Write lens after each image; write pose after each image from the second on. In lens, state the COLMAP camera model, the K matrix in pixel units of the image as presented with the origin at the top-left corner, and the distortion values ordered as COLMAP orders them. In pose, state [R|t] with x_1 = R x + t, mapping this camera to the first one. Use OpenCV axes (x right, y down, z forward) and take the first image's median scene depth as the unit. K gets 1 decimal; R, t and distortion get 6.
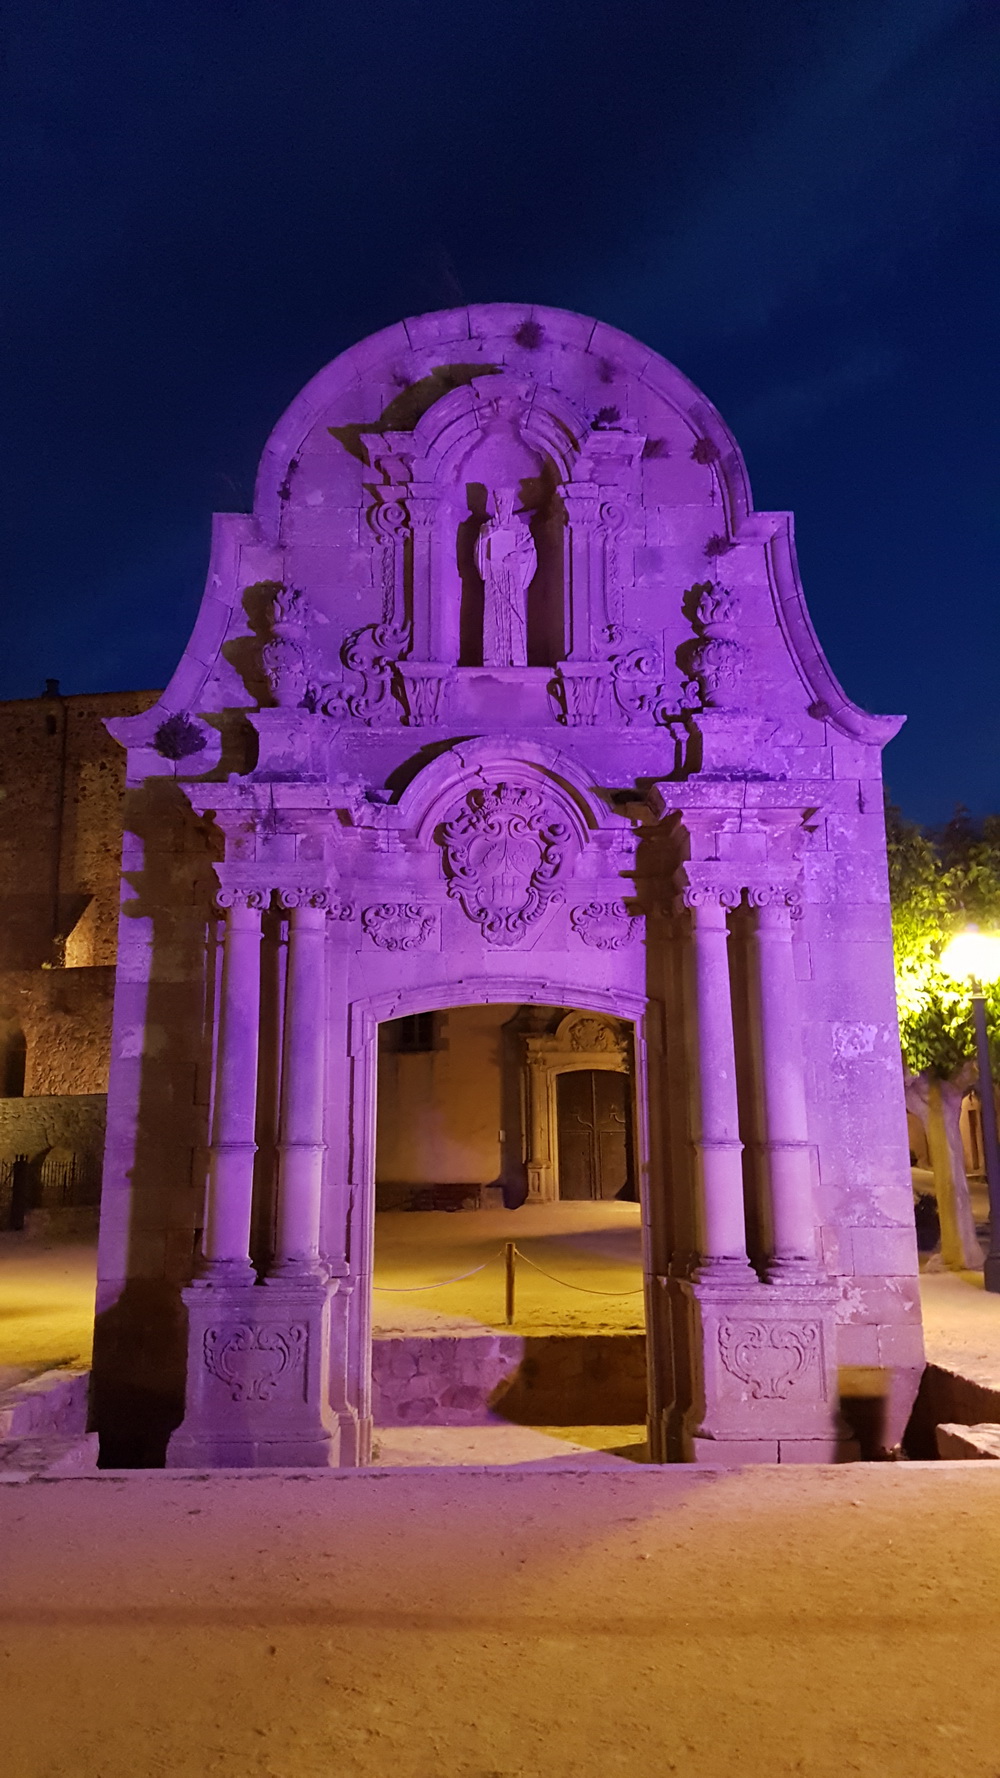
lens RADIAL K [[1351.4, 0, 472.4], [0, 1351.4, 877.6], [0, 0, 1]] dist [0.150367, -0.004919]
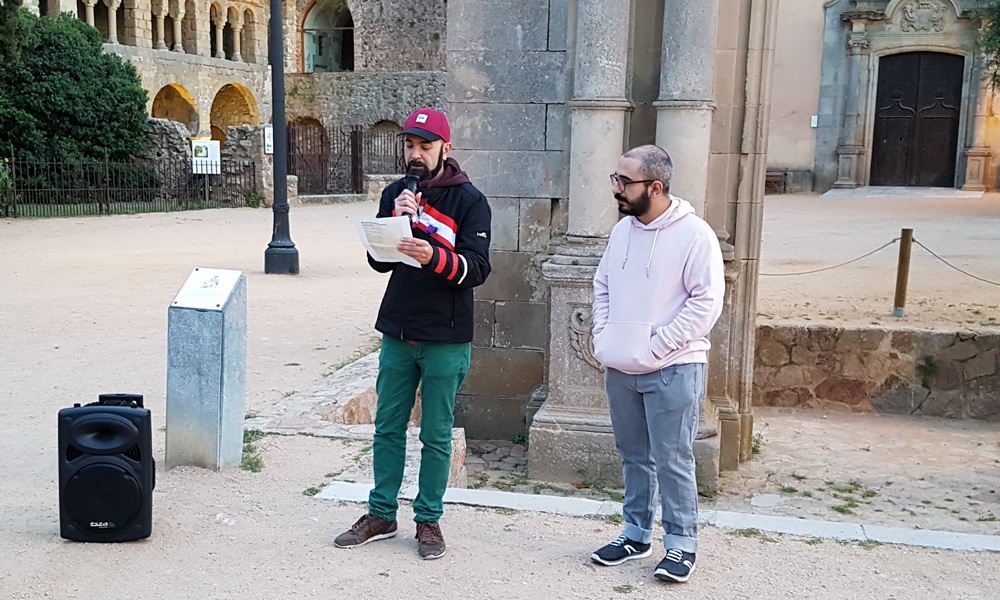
lens RADIAL K [[1190.1, 0, 493.2], [0, 1190.1, 304.8], [0, 0, 1]] dist [0.234975, 0.000000]
pose [[0.979982, 0.052607, -0.192008, -0.084923], [0.013079, 0.945360, 0.325767, 0.071811], [0.198654, -0.321757, 0.925748, 0.267079]]
